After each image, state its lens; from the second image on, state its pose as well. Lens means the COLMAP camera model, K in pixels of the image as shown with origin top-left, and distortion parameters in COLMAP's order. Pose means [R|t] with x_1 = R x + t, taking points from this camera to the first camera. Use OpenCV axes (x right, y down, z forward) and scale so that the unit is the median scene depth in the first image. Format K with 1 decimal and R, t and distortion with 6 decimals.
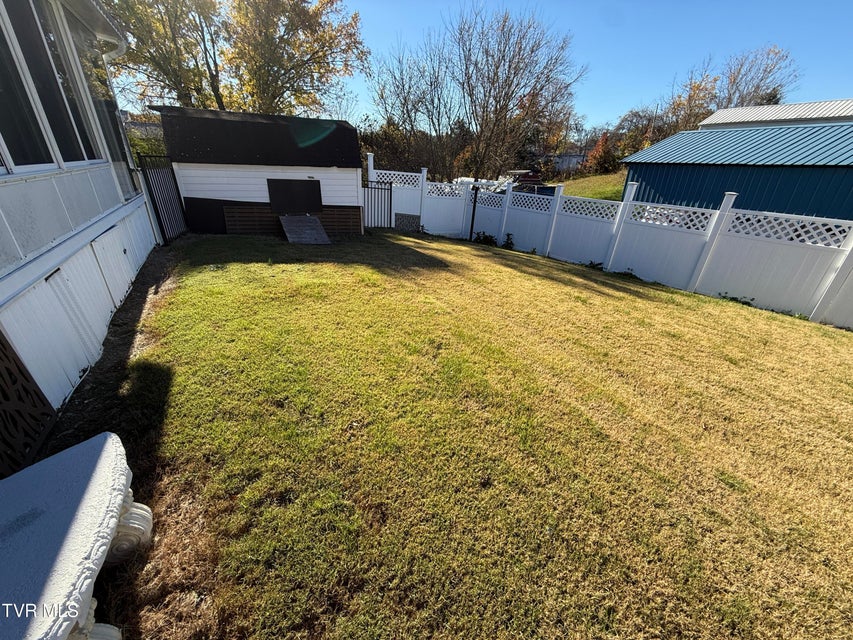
lens RADIAL K [[334.8, 0, 425.4], [0, 334.8, 319.1], [0, 0, 1]] dist [0.000715, -0.000848]
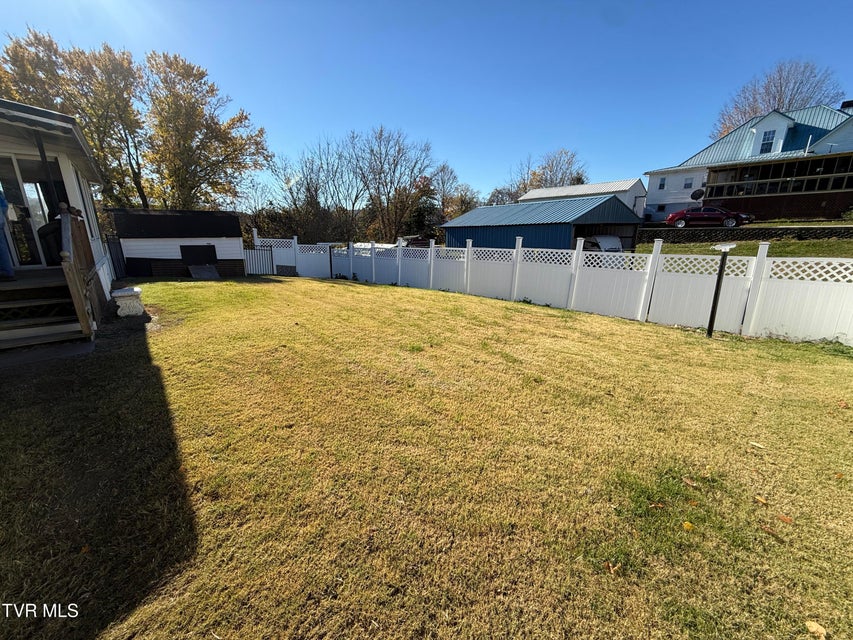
lens RADIAL K [[334.8, 0, 425.4], [0, 334.8, 319.1], [0, 0, 1]] dist [0.000715, -0.000848]
pose [[0.979692, -0.089287, 0.179533, 0.121091], [0.120445, 0.977895, -0.170921, 0.114616], [-0.160304, 0.189073, 0.968790, -0.229944]]
